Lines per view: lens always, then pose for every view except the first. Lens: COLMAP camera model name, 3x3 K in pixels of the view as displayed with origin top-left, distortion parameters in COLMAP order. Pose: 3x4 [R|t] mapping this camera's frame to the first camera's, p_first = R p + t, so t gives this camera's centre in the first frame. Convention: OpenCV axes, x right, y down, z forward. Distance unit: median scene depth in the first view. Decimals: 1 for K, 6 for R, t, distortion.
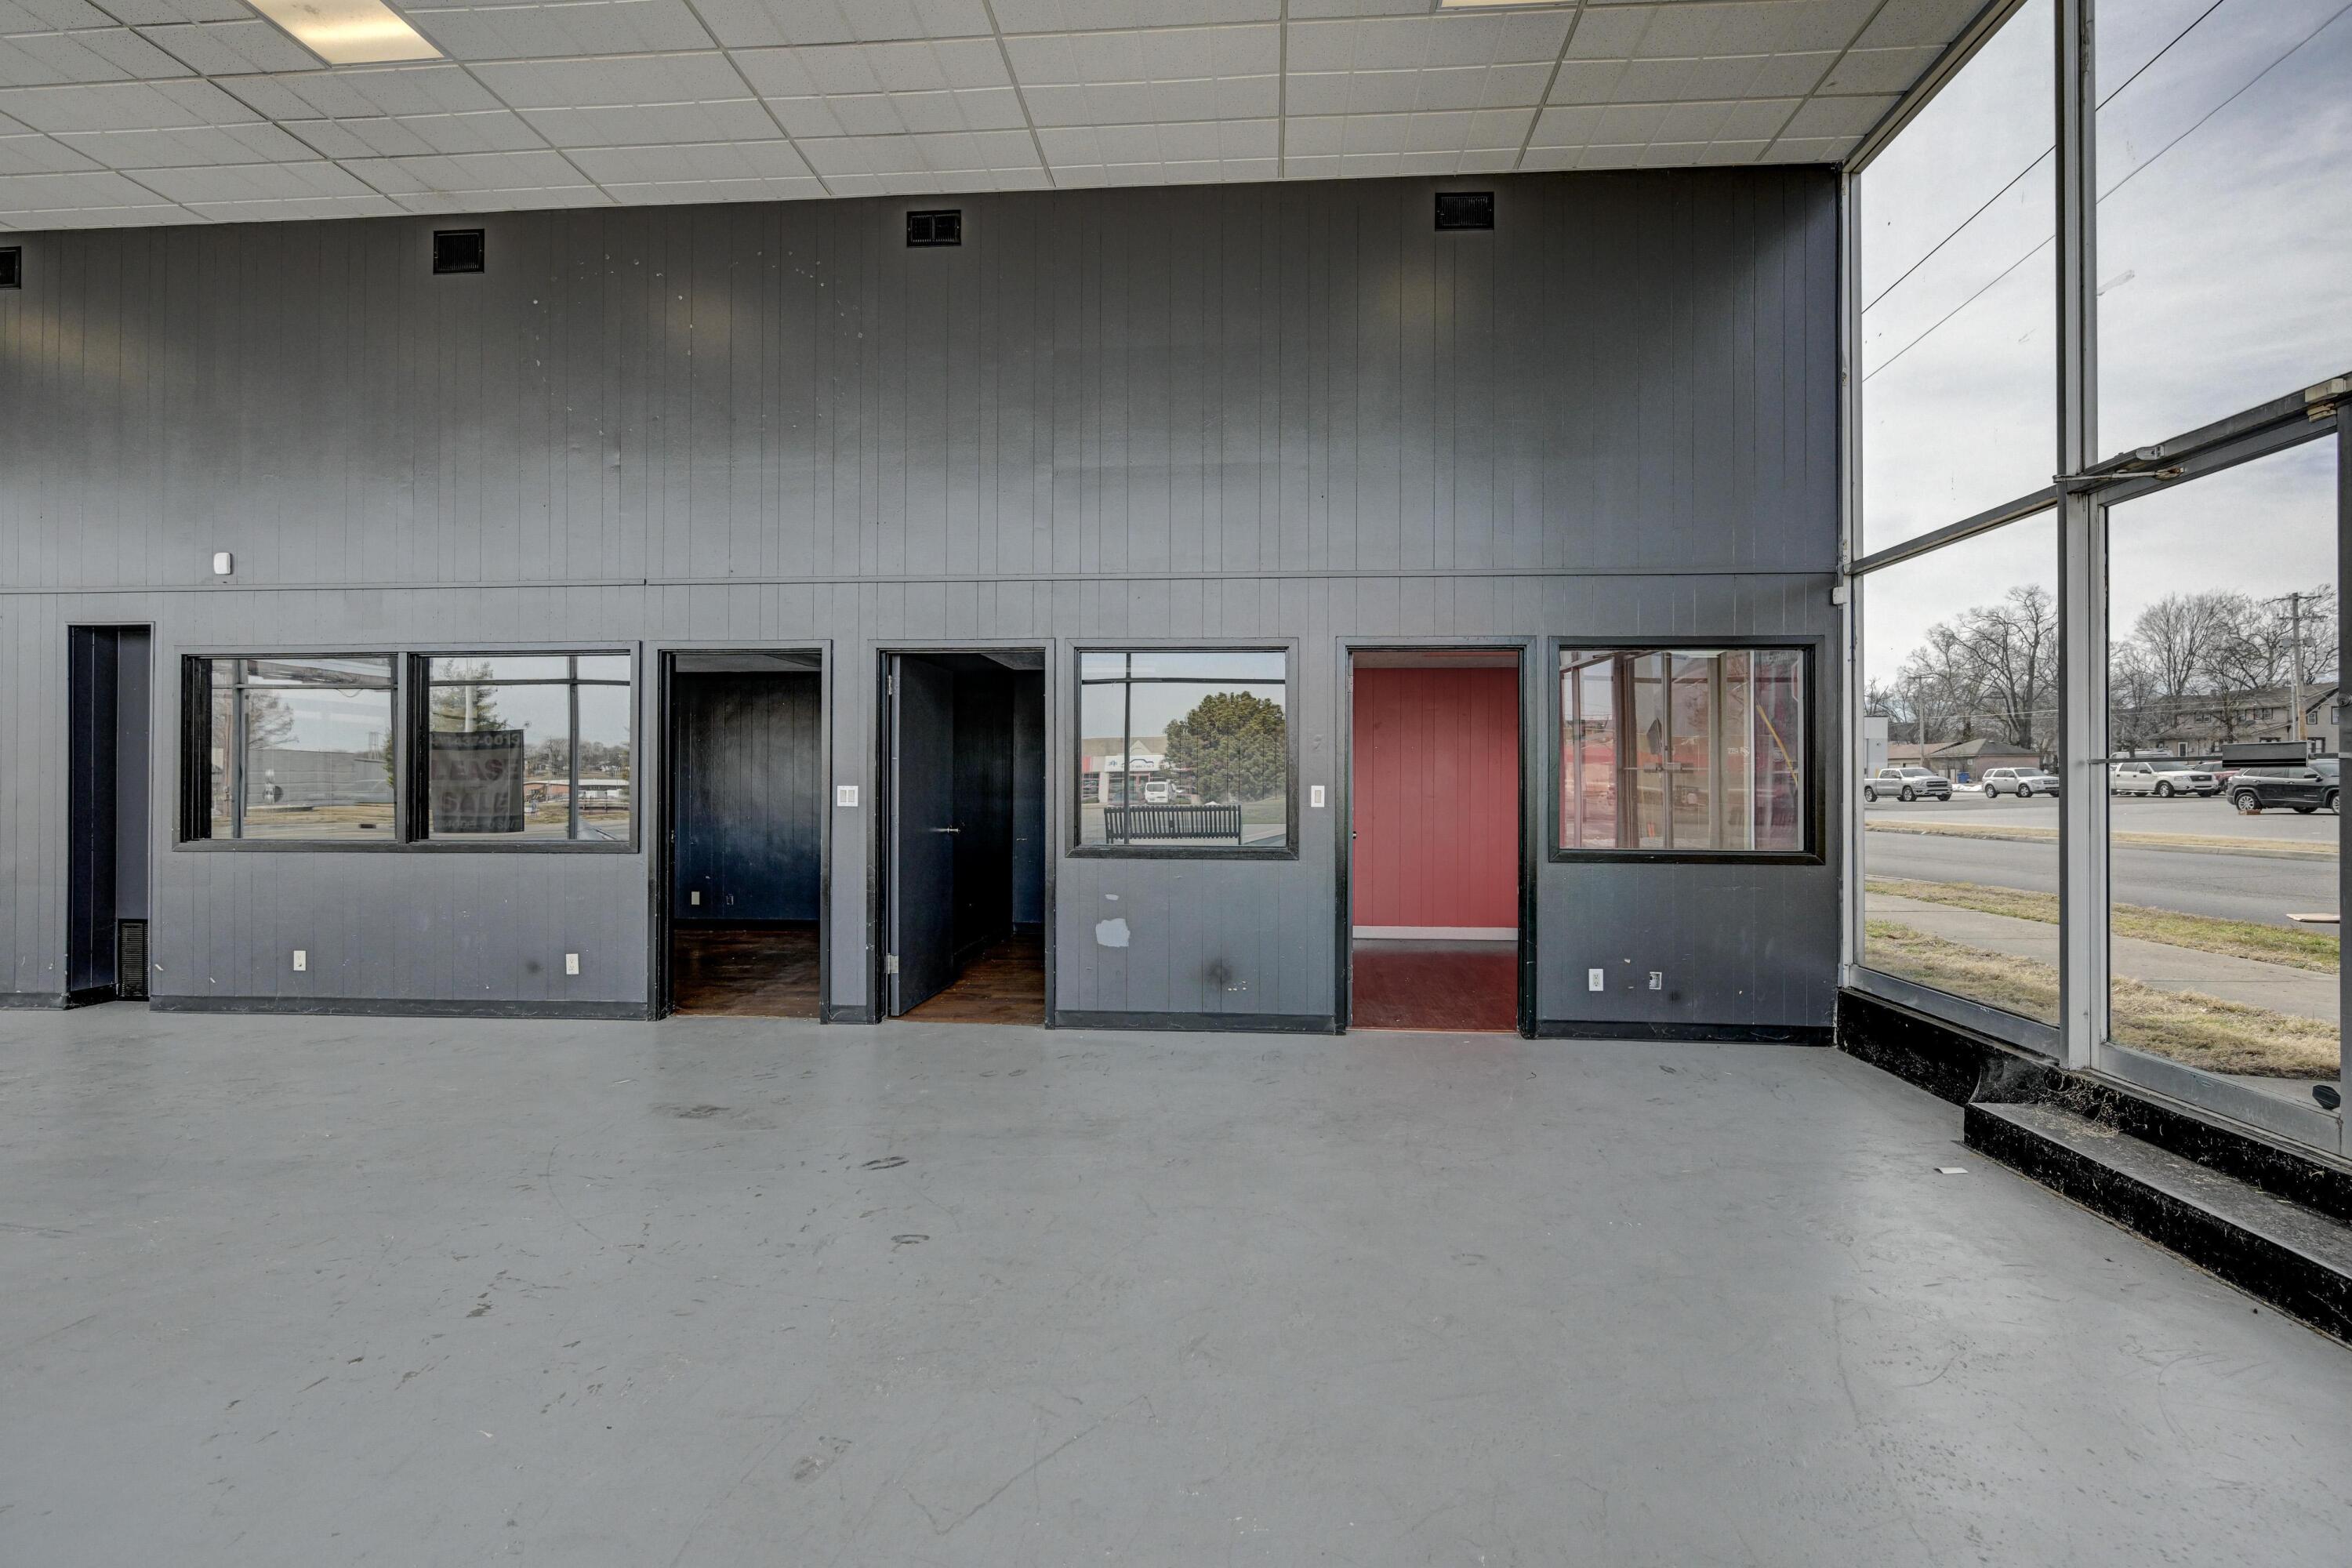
lens RADIAL K [[1049.3, 0, 1186.9], [0, 1049.3, 781.0], [0, 0, 1]] dist [-0.001923, 0.000872]
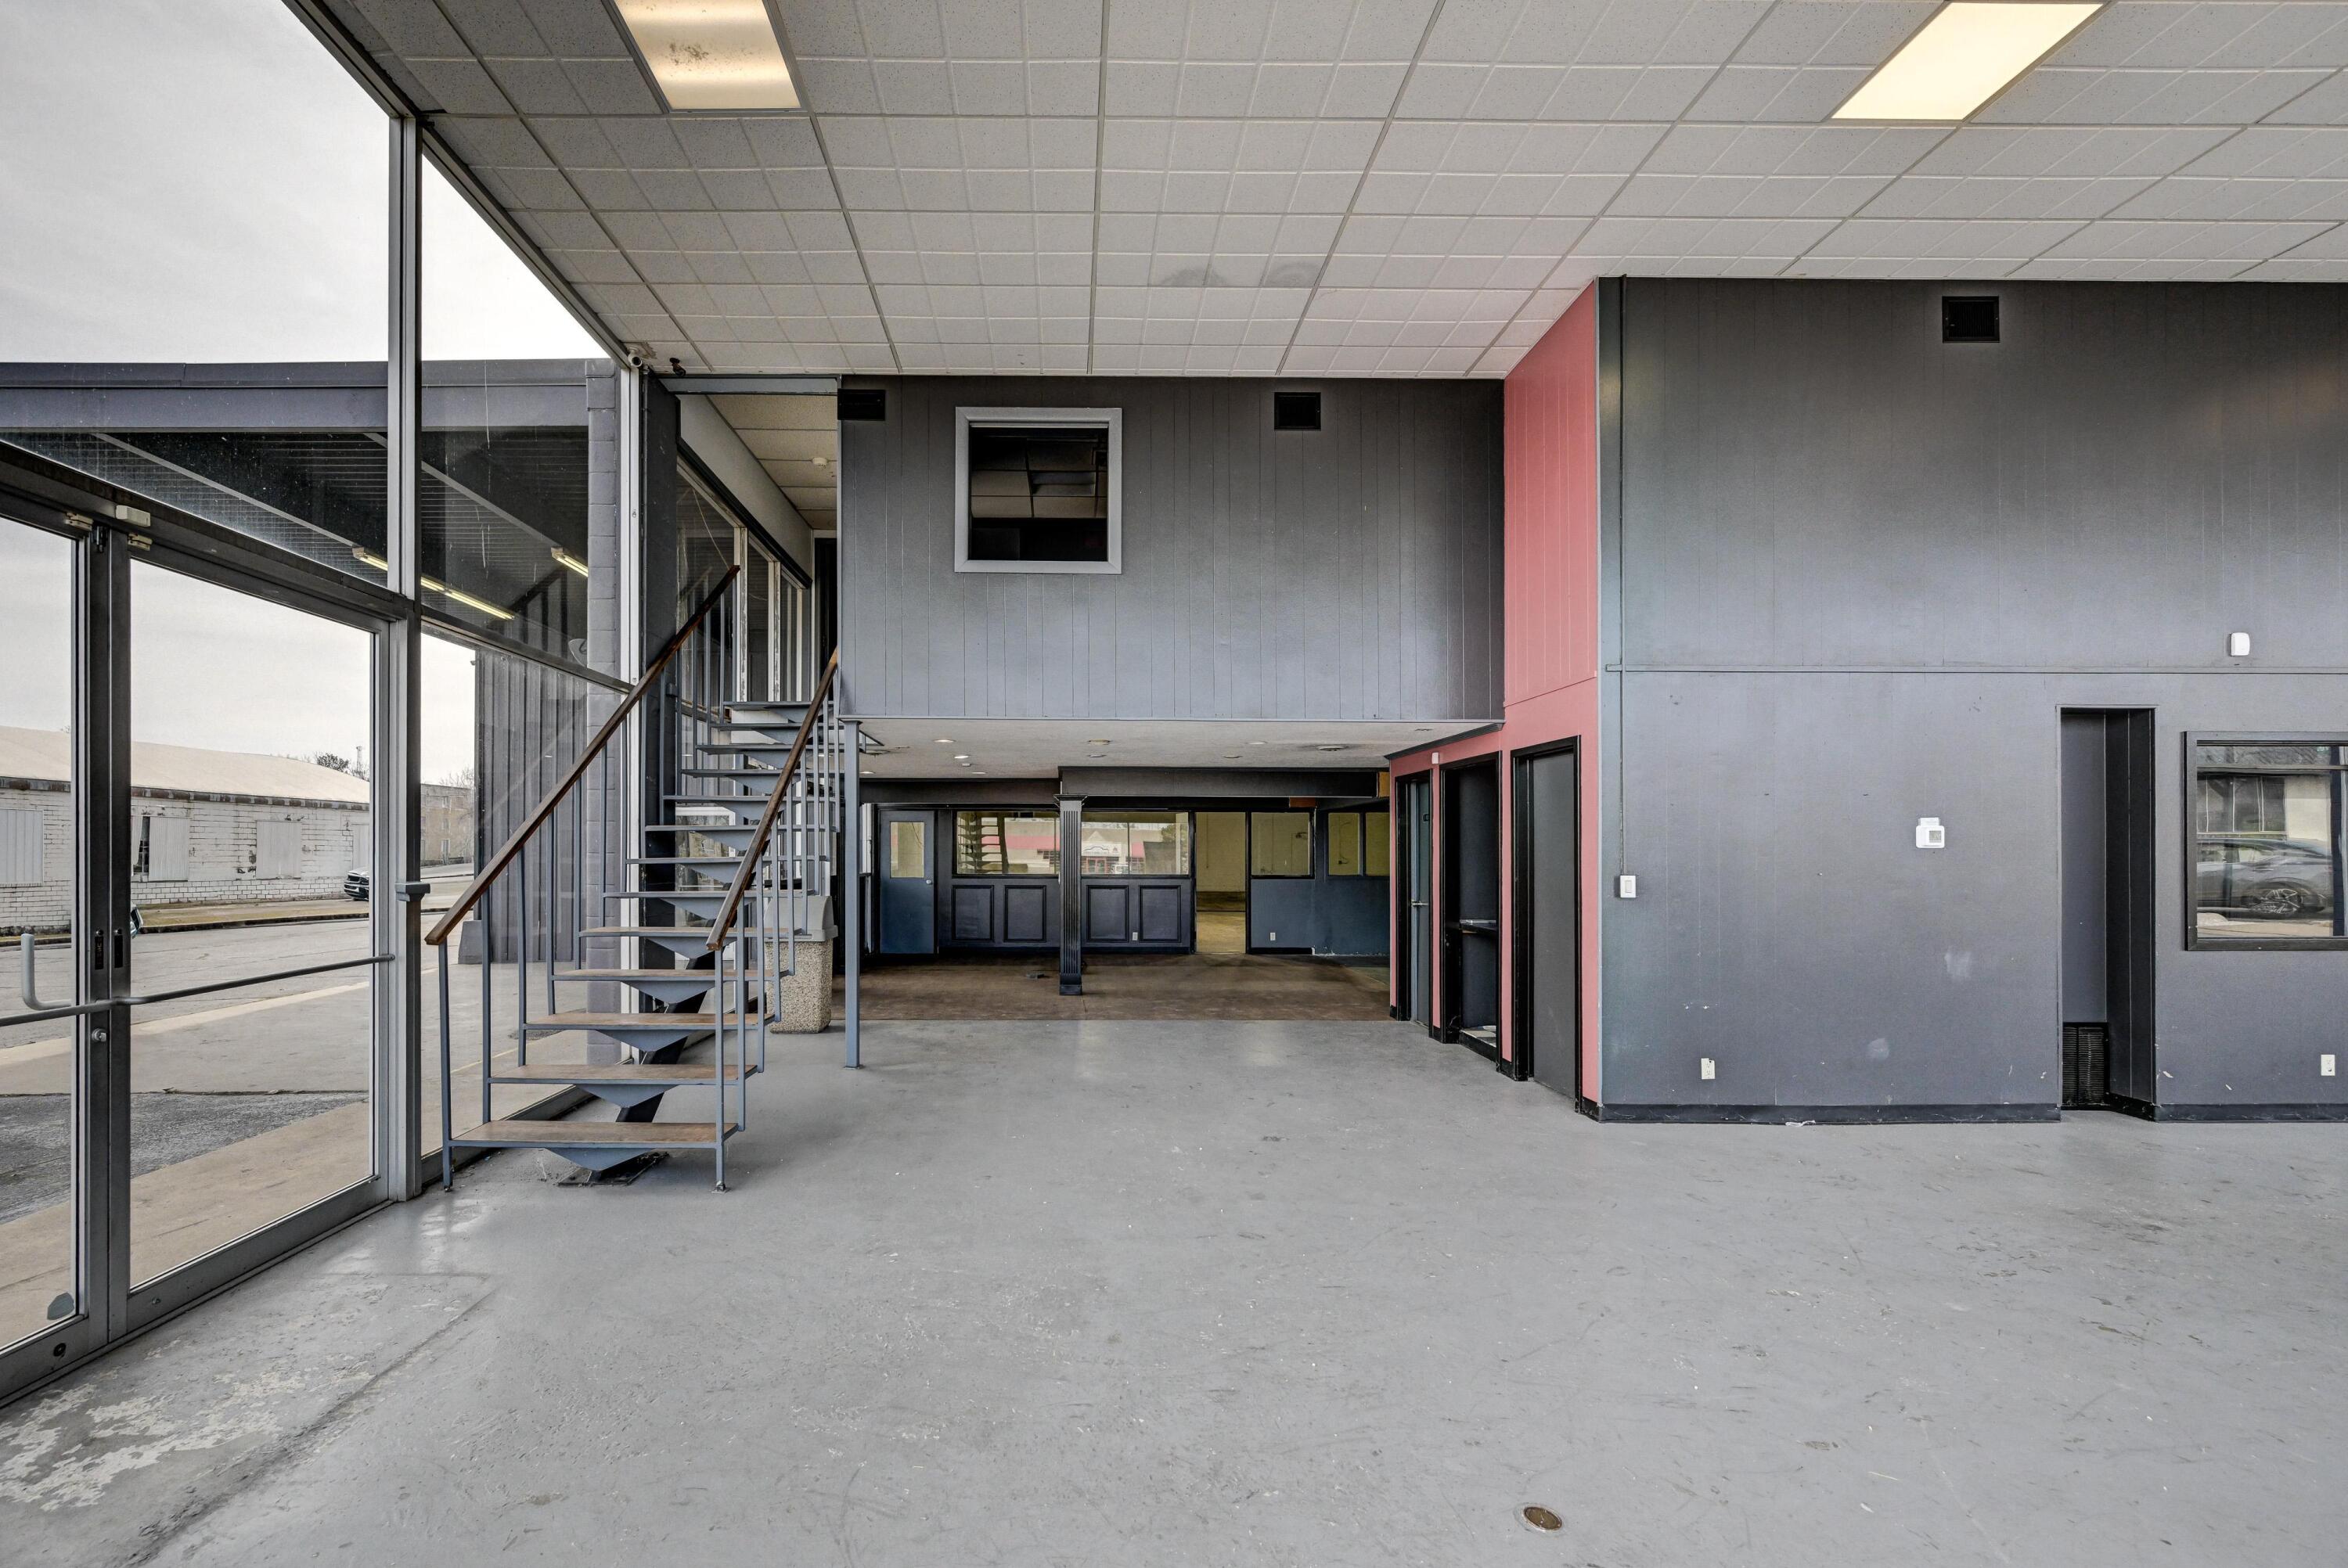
lens RADIAL K [[990.9, 0, 1075.7], [0, 990.9, 845.7], [0, 0, 1]] dist [0.009007, -0.000242]
pose [[0.995834, -0.003453, 0.091122, -2.024574], [0.003010, 0.999983, 0.005003, -0.034283], [-0.091138, -0.004708, 0.995827, 0.197641]]
